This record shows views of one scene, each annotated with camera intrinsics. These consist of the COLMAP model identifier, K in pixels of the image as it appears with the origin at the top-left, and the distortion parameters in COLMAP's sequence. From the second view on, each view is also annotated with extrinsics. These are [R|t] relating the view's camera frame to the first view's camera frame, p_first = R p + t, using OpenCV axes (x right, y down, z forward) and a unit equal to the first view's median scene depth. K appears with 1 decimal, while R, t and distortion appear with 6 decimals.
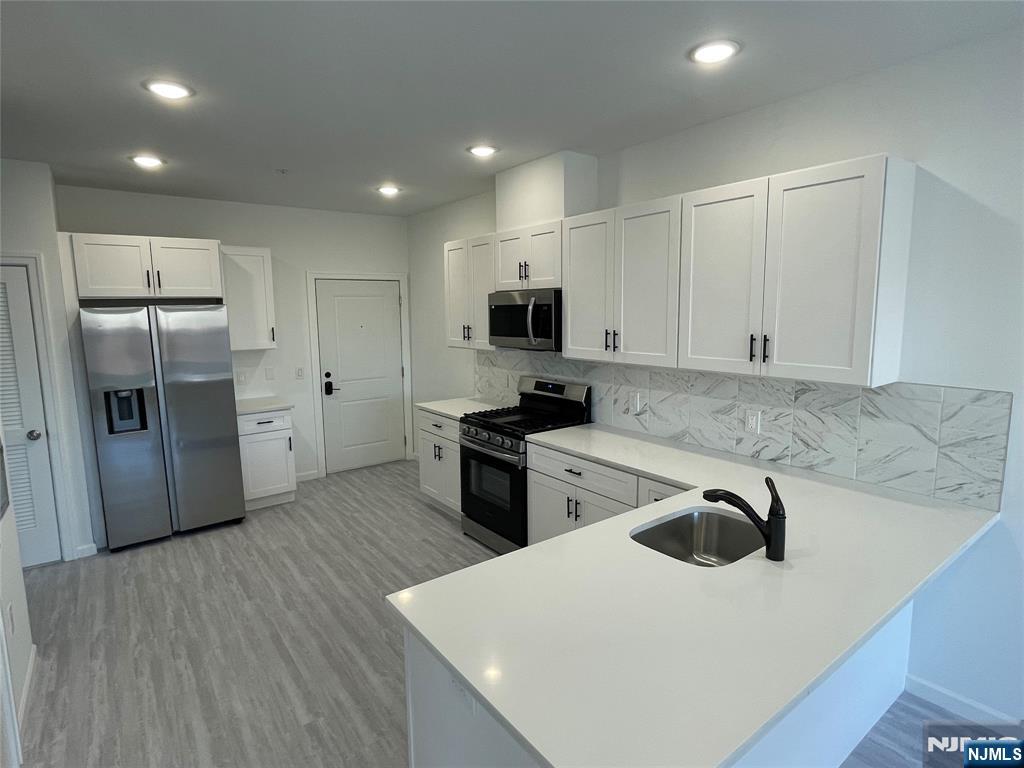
lens RADIAL K [[542.7, 0, 512.5], [0, 542.7, 380.9], [0, 0, 1]] dist [-0.001133, 0.000035]
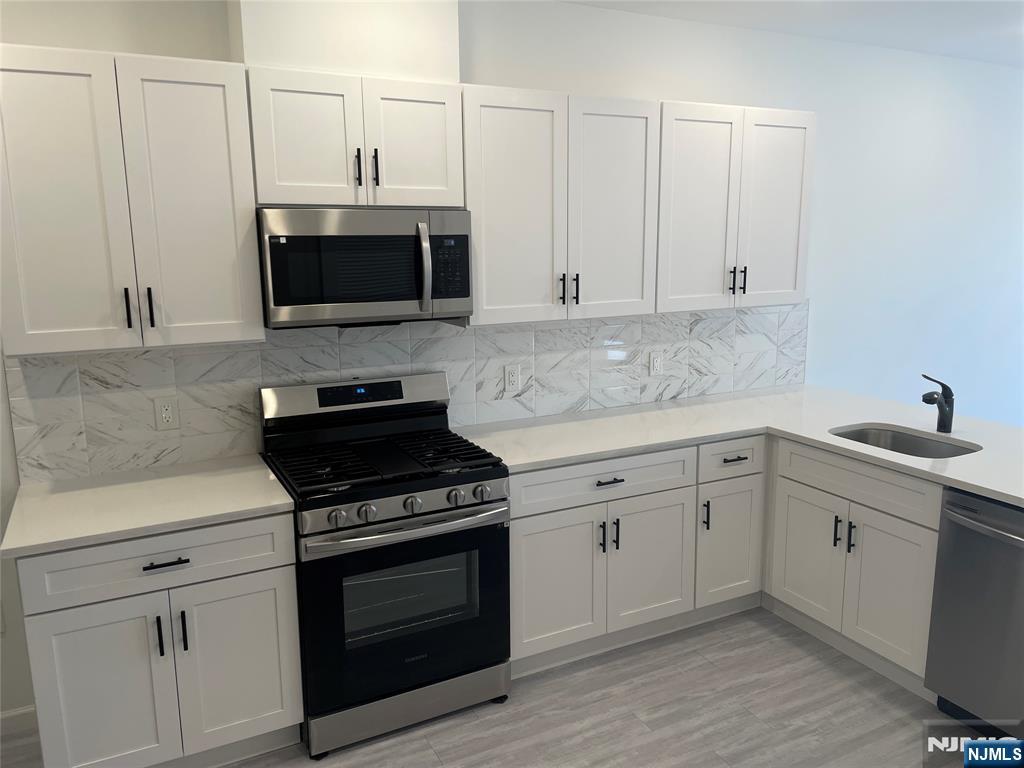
lens RADIAL K [[780.3, 0, 512.2], [0, 780.3, 383.0], [0, 0, 1]] dist [0.058763, -0.001637]
pose [[0.166339, -0.174763, 0.970458, -0.825430], [0.137116, 0.978707, 0.152747, -0.119685], [-0.976489, 0.107658, 0.186760, 0.899463]]
